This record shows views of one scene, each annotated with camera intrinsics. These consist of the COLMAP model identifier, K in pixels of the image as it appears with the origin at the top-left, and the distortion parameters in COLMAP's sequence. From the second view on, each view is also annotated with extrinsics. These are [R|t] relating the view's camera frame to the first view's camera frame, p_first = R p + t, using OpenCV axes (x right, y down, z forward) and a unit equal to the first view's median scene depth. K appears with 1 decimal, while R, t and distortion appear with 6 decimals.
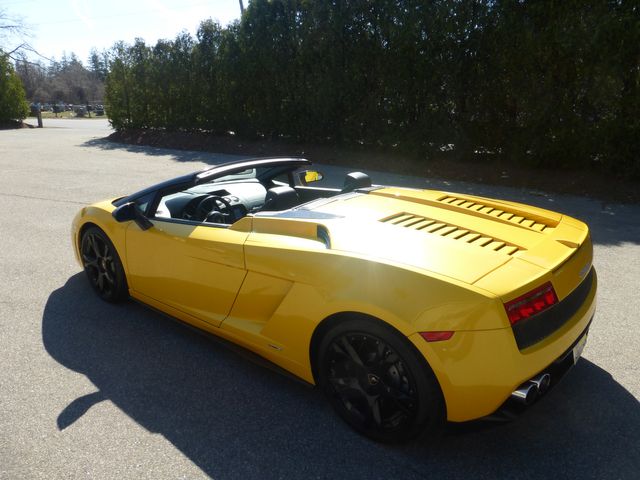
lens RADIAL K [[481.5, 0, 320.7], [0, 481.5, 241.9], [0, 0, 1]] dist [-0.002435, 0.004970]
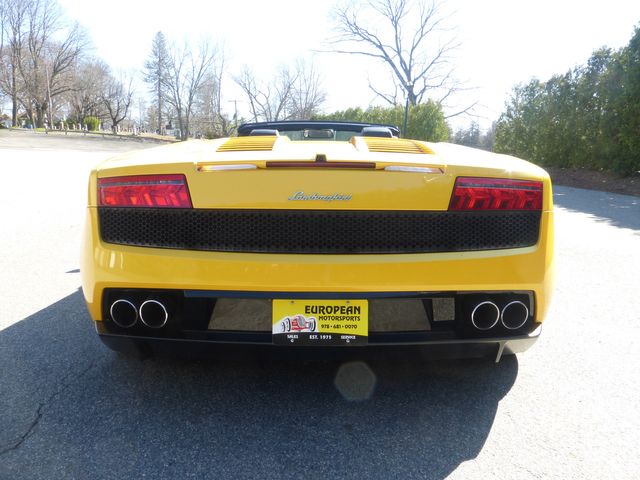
lens RADIAL K [[481.5, 0, 320.7], [0, 481.5, 241.9], [0, 0, 1]] dist [-0.002435, 0.004970]
pose [[0.614376, 0.143296, -0.775892, 0.647580], [-0.234261, 0.972156, -0.005952, 0.075856], [0.753435, 0.185418, 0.630838, 0.397061]]
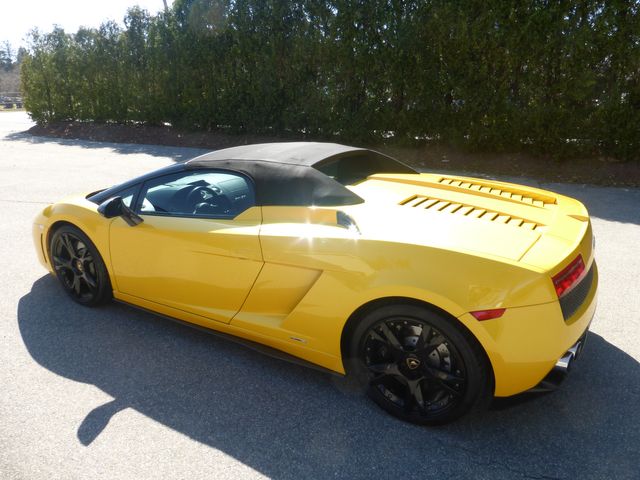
lens RADIAL K [[470.9, 0, 320.7], [0, 470.9, 239.6], [0, 0, 1]] dist [-0.005339, 0.006189]
pose [[0.986948, -0.053370, 0.151939, -0.128841], [0.050398, 0.998456, 0.023351, -0.000913], [-0.152950, -0.015389, 0.988114, 0.043732]]
